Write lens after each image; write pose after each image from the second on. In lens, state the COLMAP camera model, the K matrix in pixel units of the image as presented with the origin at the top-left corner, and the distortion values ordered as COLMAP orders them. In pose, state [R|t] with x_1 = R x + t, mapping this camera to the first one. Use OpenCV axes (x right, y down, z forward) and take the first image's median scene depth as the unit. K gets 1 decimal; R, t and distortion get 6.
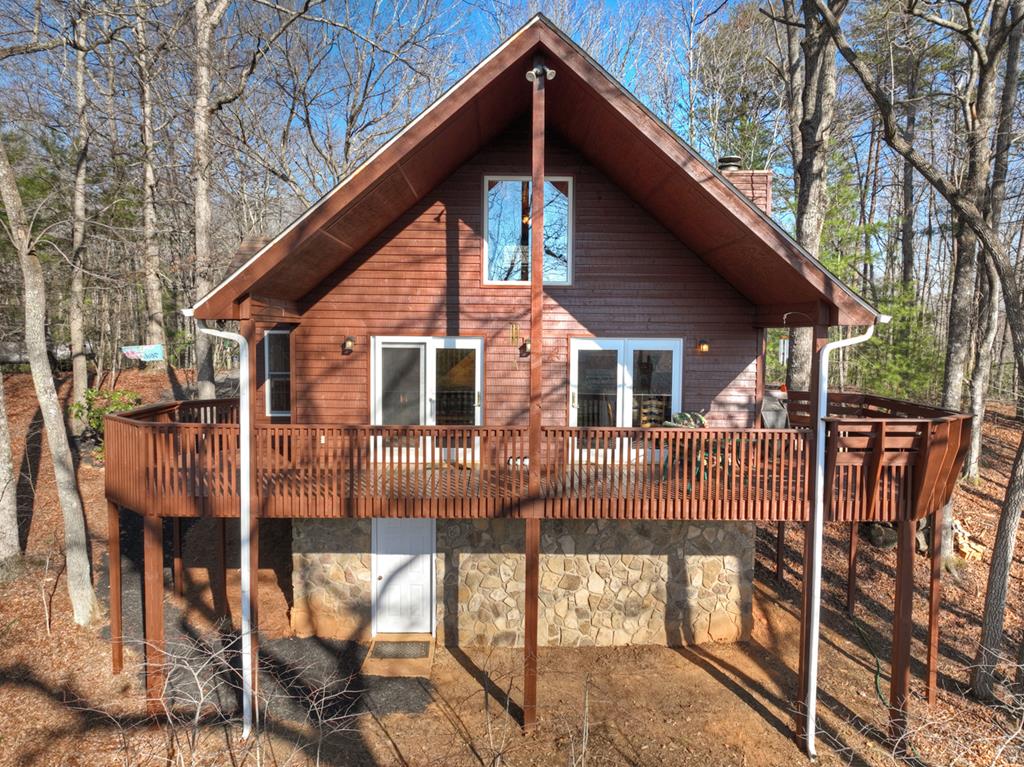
lens RADIAL K [[726.9, 0, 504.7], [0, 726.9, 381.8], [0, 0, 1]] dist [-0.004365, 0.001470]
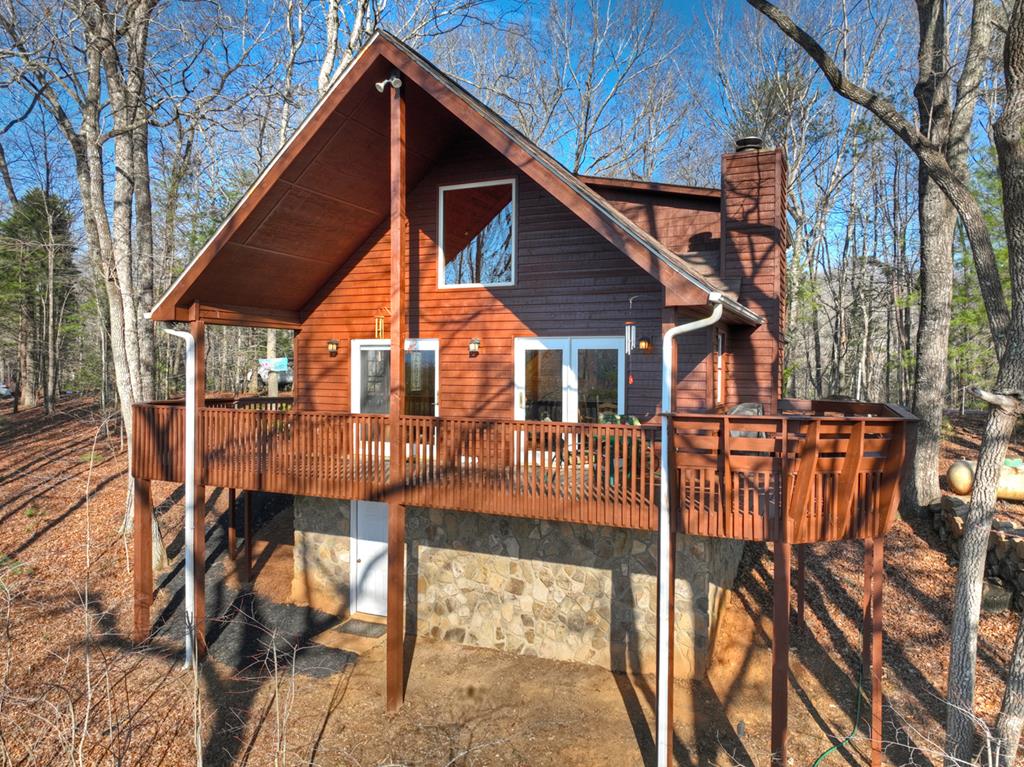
lens RADIAL K [[726.9, 0, 501.9], [0, 726.9, 379.7], [0, 0, 1]] dist [-0.004365, 0.001470]
pose [[0.904271, 0.003593, -0.426944, 0.494131], [-0.025520, 0.998632, -0.045646, 0.042368], [0.426196, 0.052172, 0.903125, 0.092032]]
